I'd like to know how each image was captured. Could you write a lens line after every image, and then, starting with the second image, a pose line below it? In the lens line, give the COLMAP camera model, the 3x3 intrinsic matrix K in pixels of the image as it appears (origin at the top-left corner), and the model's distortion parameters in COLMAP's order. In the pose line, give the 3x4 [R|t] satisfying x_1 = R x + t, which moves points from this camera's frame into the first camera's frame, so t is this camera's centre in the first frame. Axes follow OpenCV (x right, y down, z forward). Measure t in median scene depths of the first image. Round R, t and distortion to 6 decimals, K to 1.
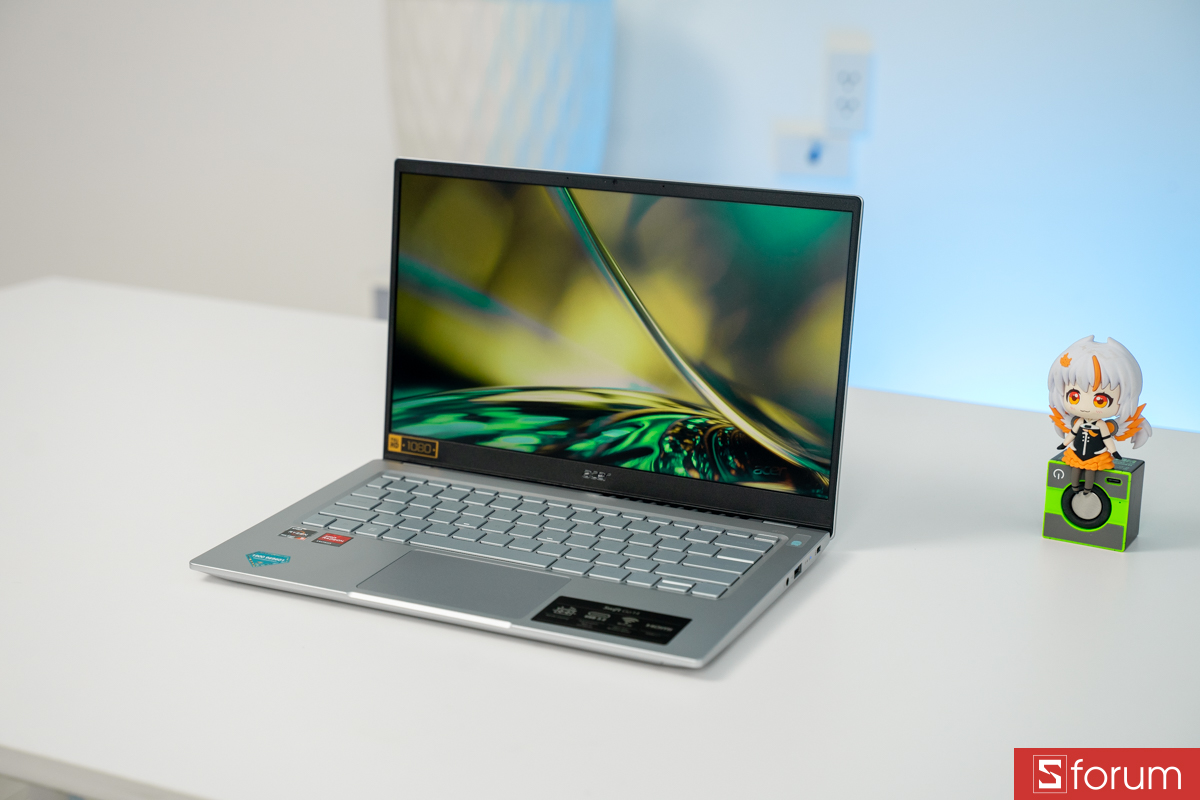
lens RADIAL K [[1911.8, 0, 597.1], [0, 1911.8, 403.4], [0, 0, 1]] dist [0.090458, 0.000000]
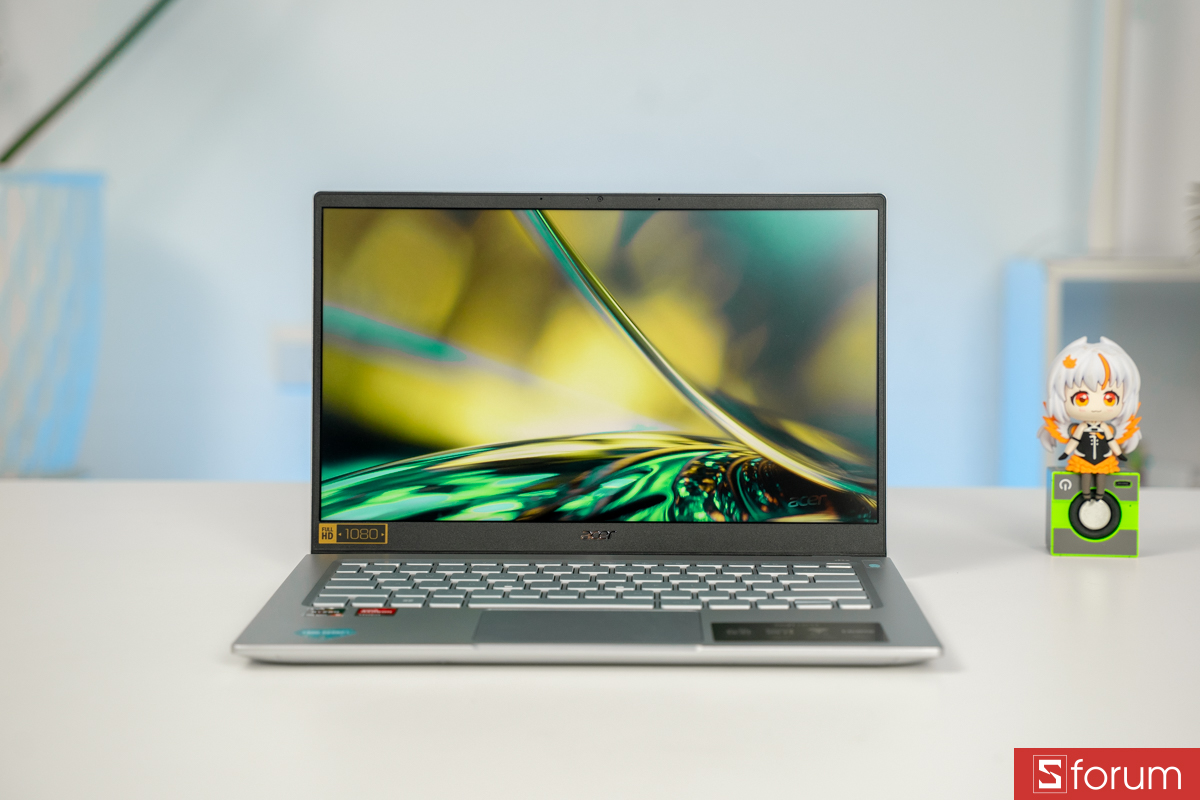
lens RADIAL K [[1911.8, 0, 607.9], [0, 1911.8, 399.4], [0, 0, 1]] dist [0.090458, 0.000000]
pose [[0.904286, -0.042574, 0.424799, -0.369361], [0.122479, 0.979061, -0.162602, 0.121325], [-0.408982, 0.199067, 0.890565, 0.220111]]
